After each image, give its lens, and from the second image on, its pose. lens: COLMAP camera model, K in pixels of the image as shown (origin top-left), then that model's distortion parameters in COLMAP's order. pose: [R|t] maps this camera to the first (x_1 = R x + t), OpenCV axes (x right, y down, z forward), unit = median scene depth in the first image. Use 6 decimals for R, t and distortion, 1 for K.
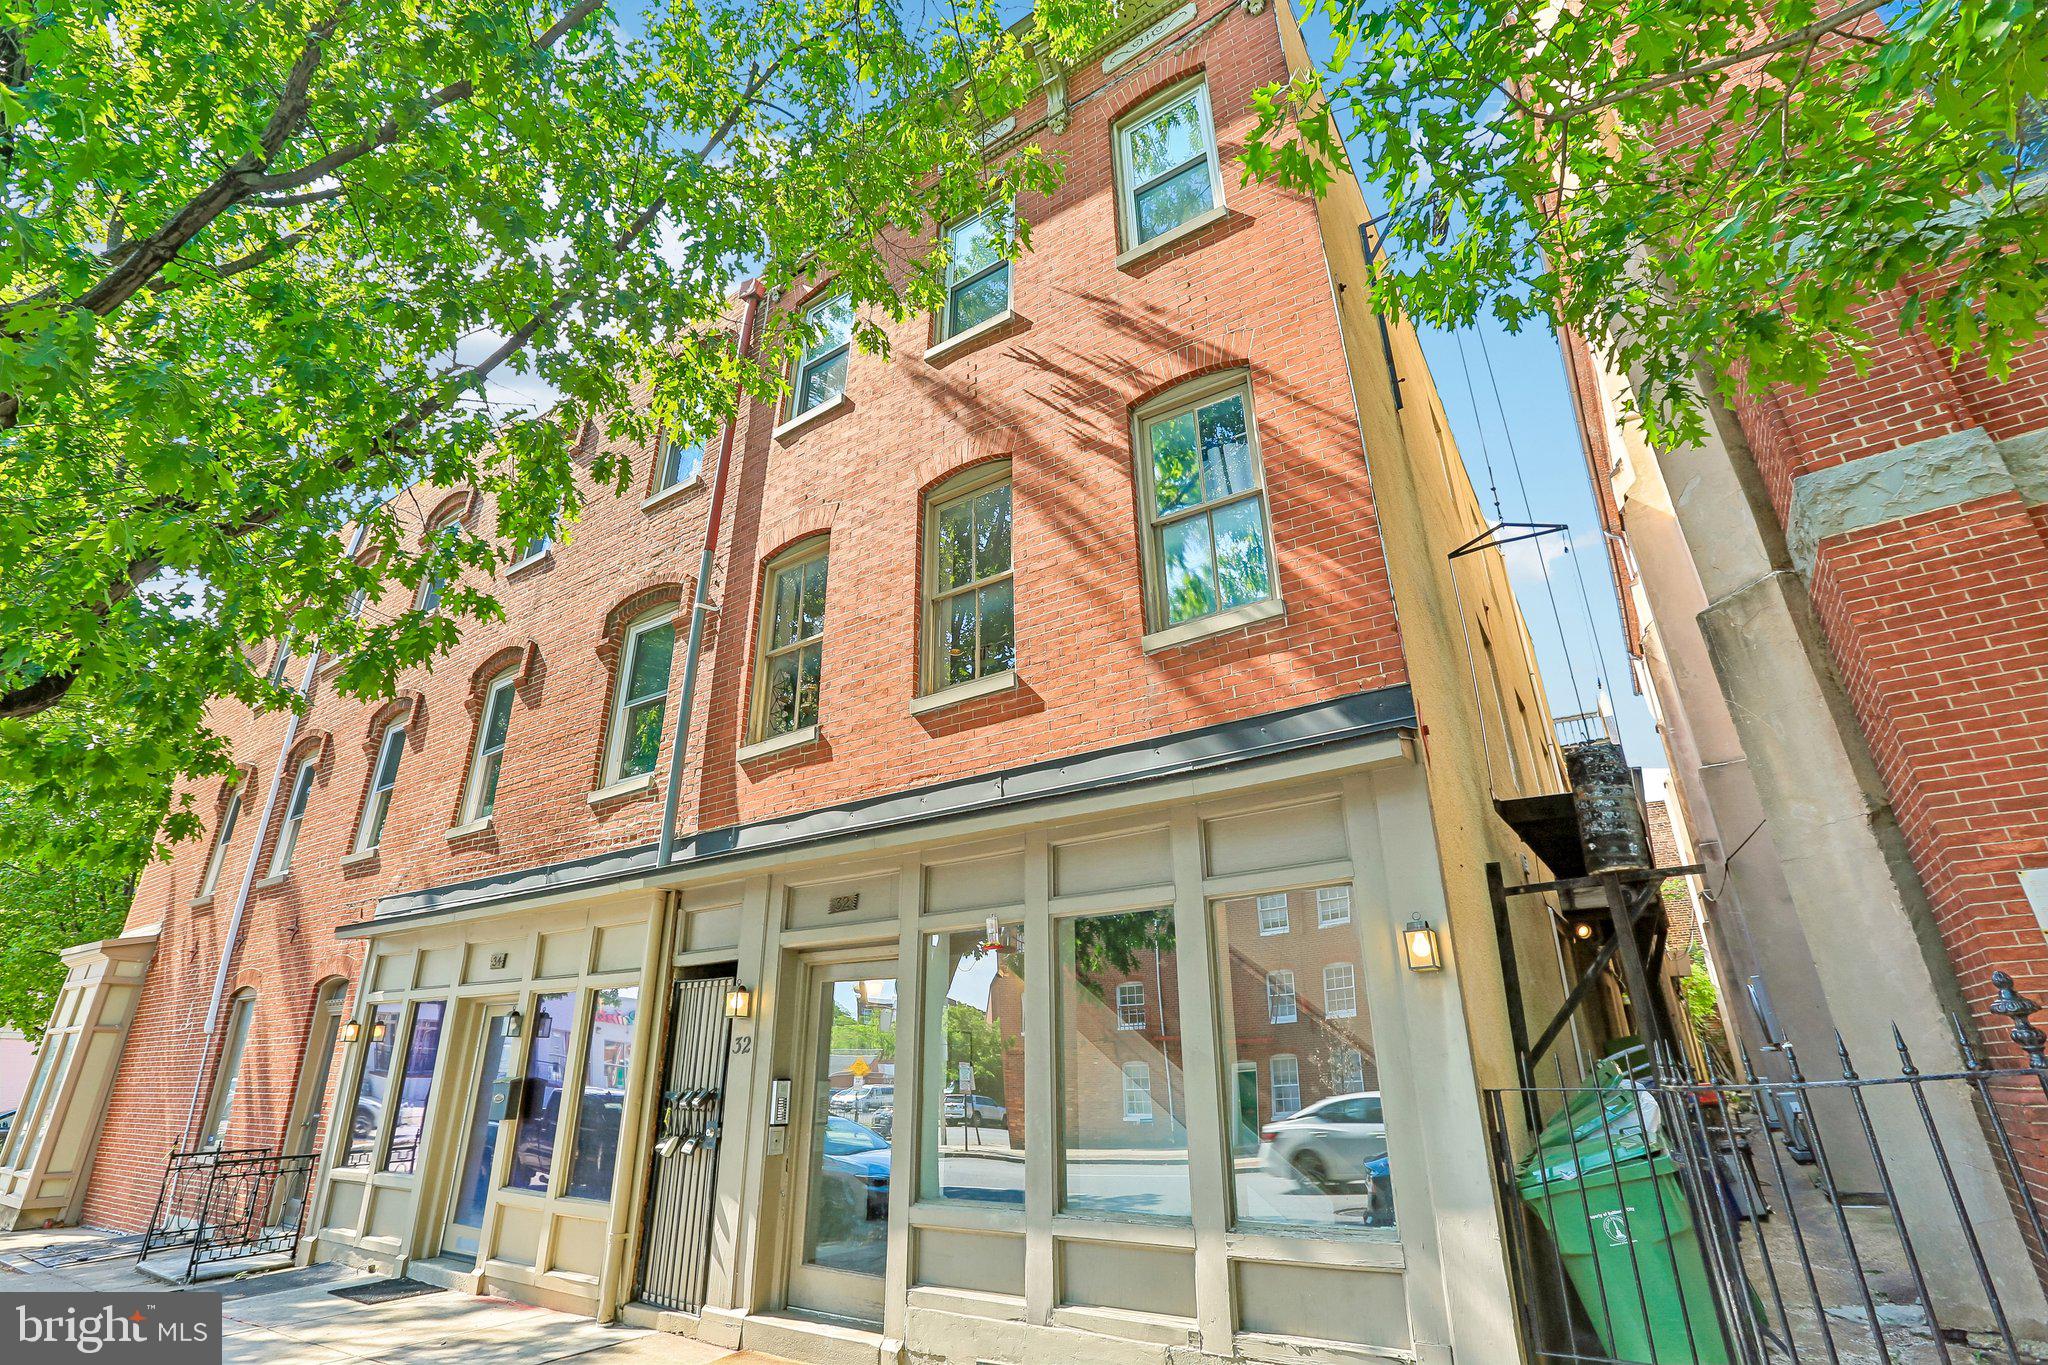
lens RADIAL K [[945.0, 0, 1017.0], [0, 945.0, 672.5], [0, 0, 1]] dist [-0.054766, 0.019408]
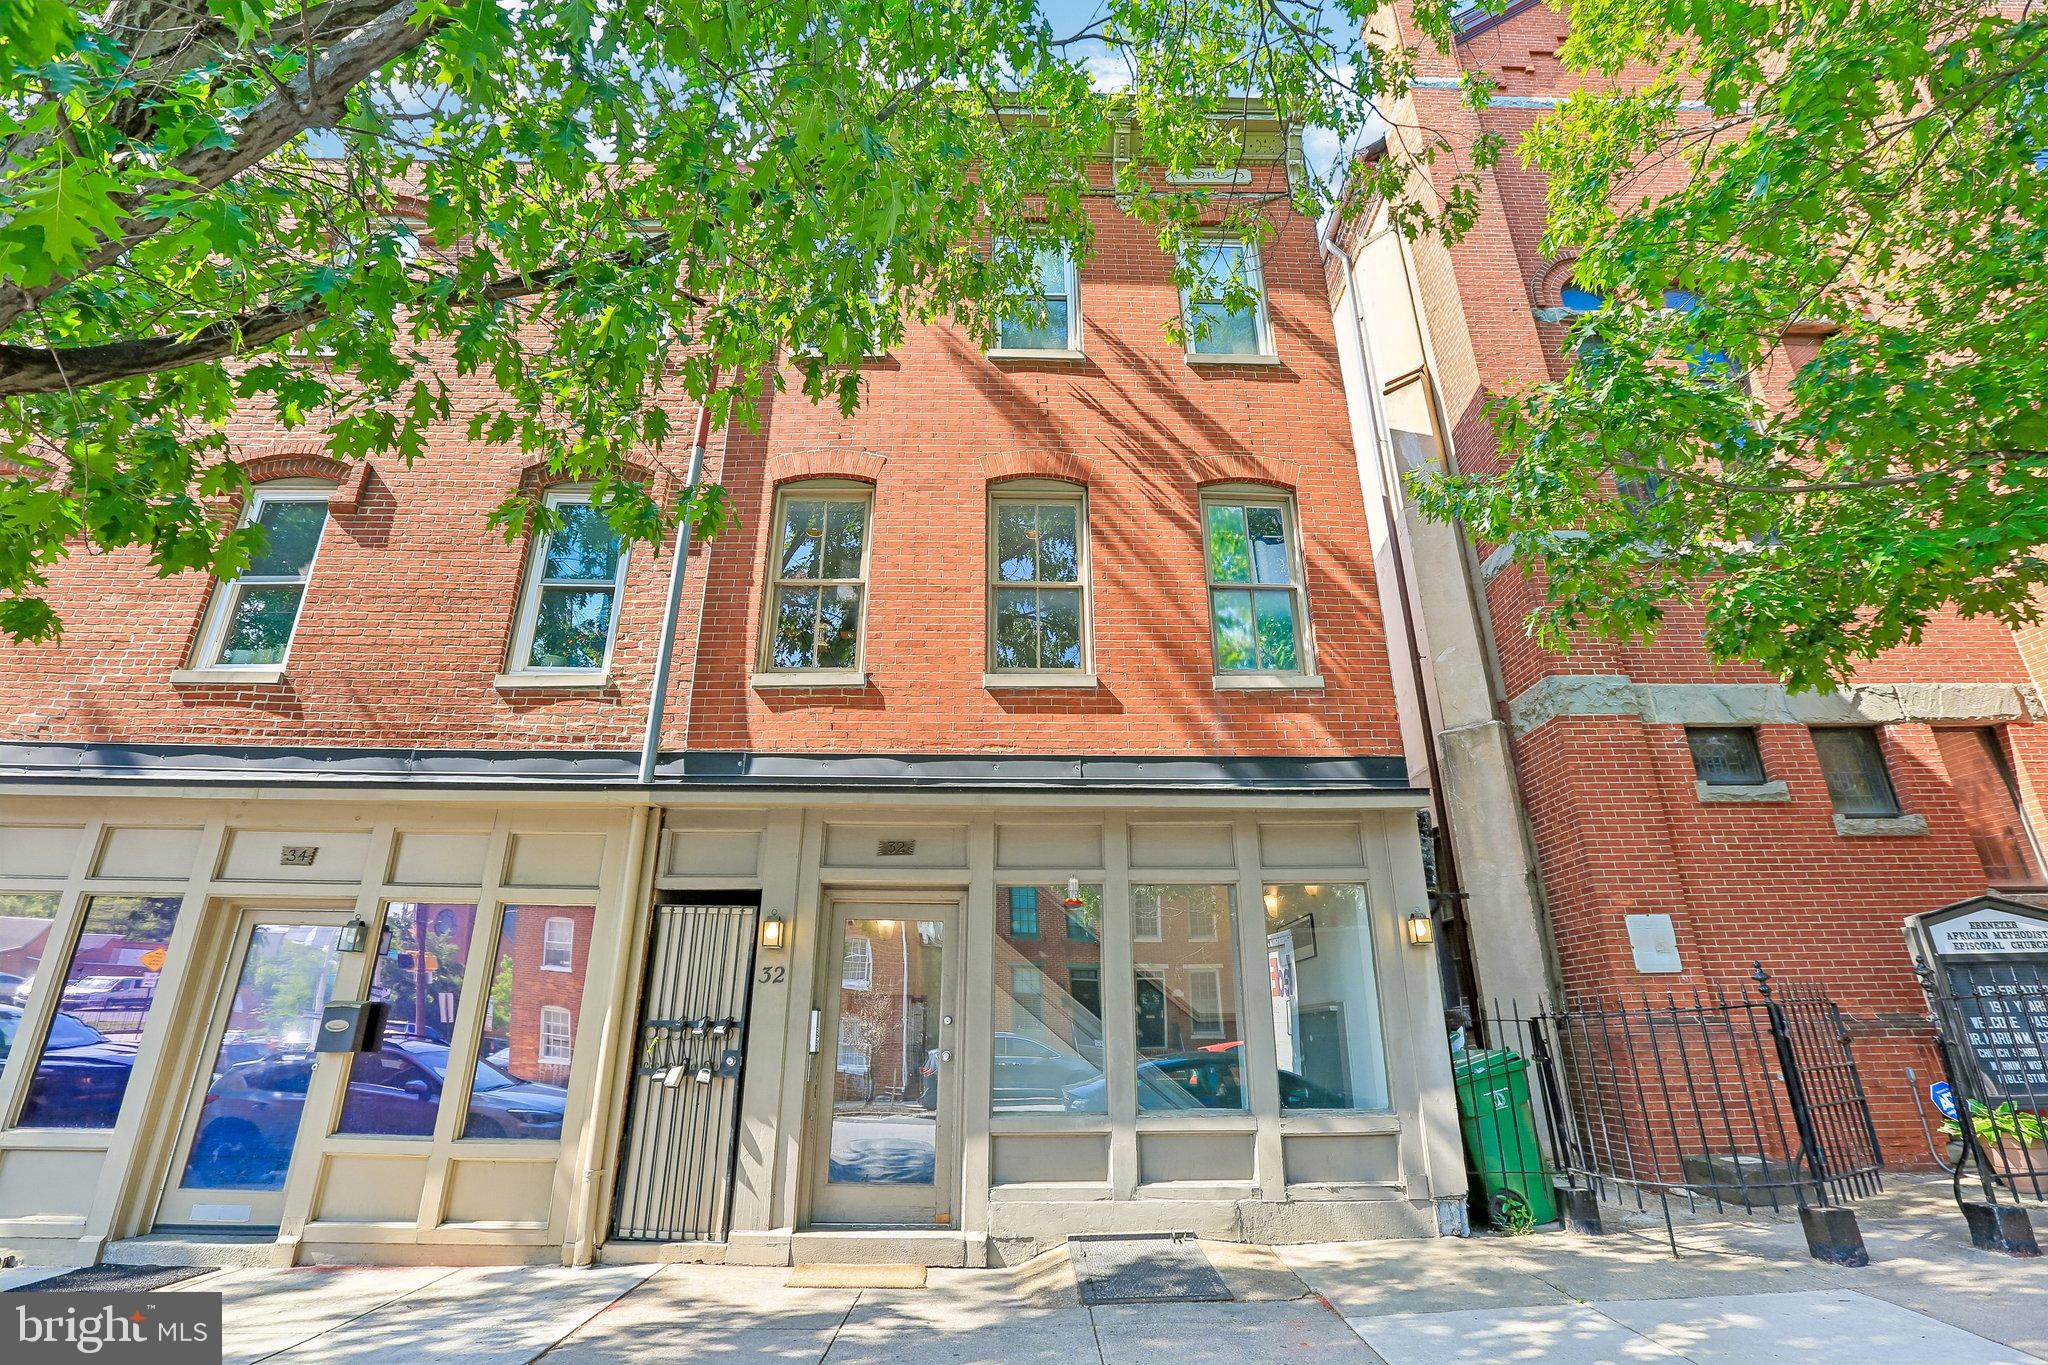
lens RADIAL K [[945.0, 0, 1017.0], [0, 945.0, 672.5], [0, 0, 1]] dist [-0.054766, 0.019408]
pose [[0.818829, 0.219884, 0.530256, -0.649511], [-0.235777, 0.971041, -0.038576, 0.060070], [-0.523382, -0.093434, 0.846960, 0.044432]]
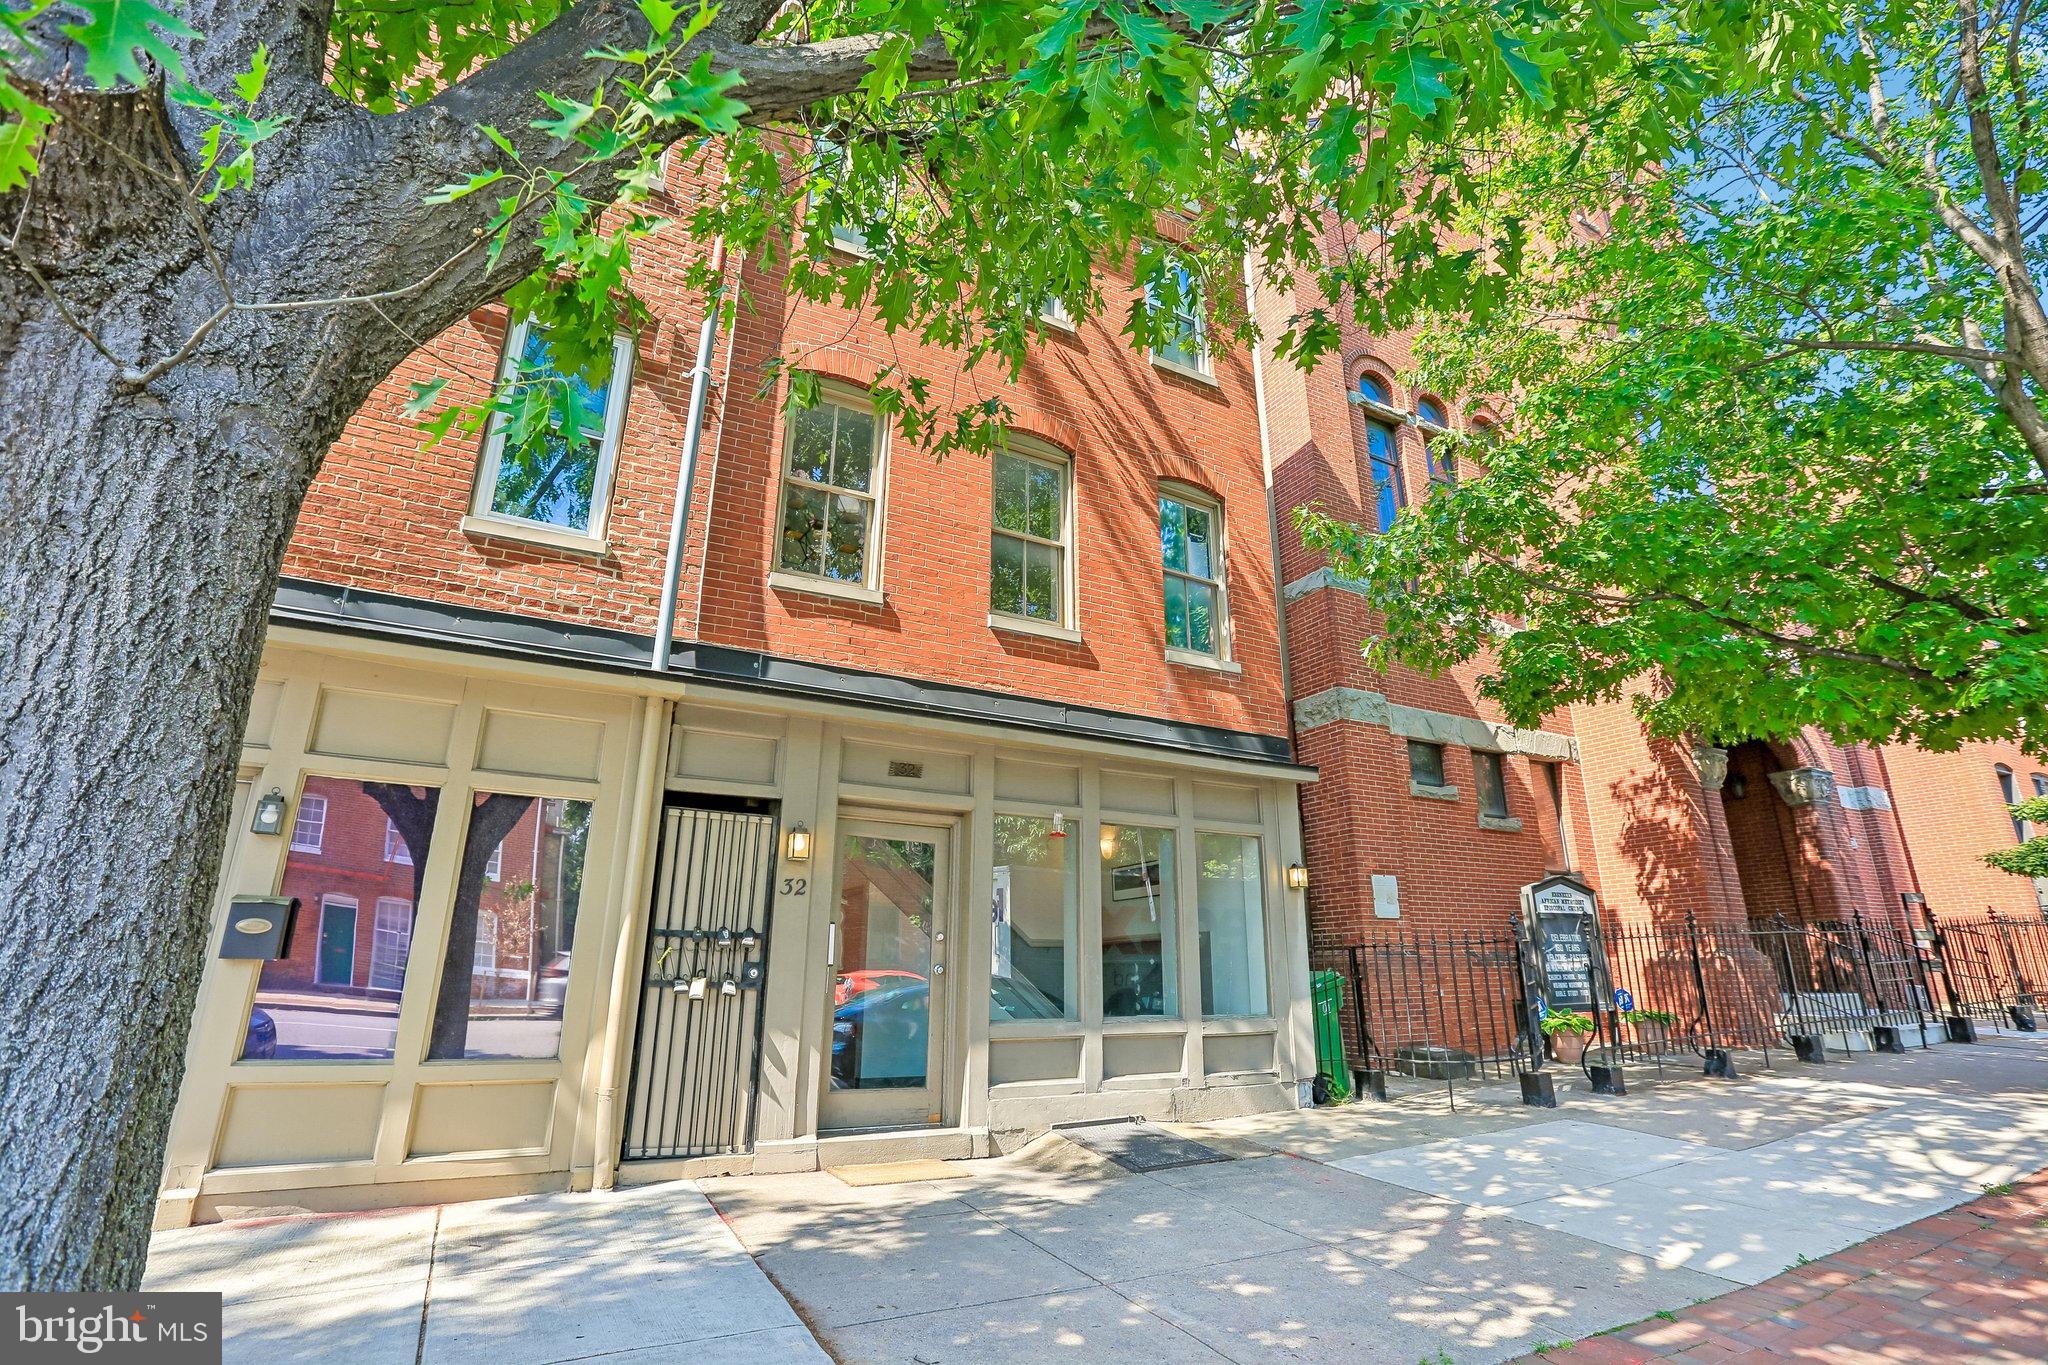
lens RADIAL K [[945.0, 0, 1017.0], [0, 945.0, 672.5], [0, 0, 1]] dist [-0.054766, 0.019408]
pose [[0.466365, 0.282952, 0.838118, -1.019398], [-0.362420, 0.925411, -0.110756, 0.206813], [-0.806942, -0.252098, 0.534127, 0.329284]]
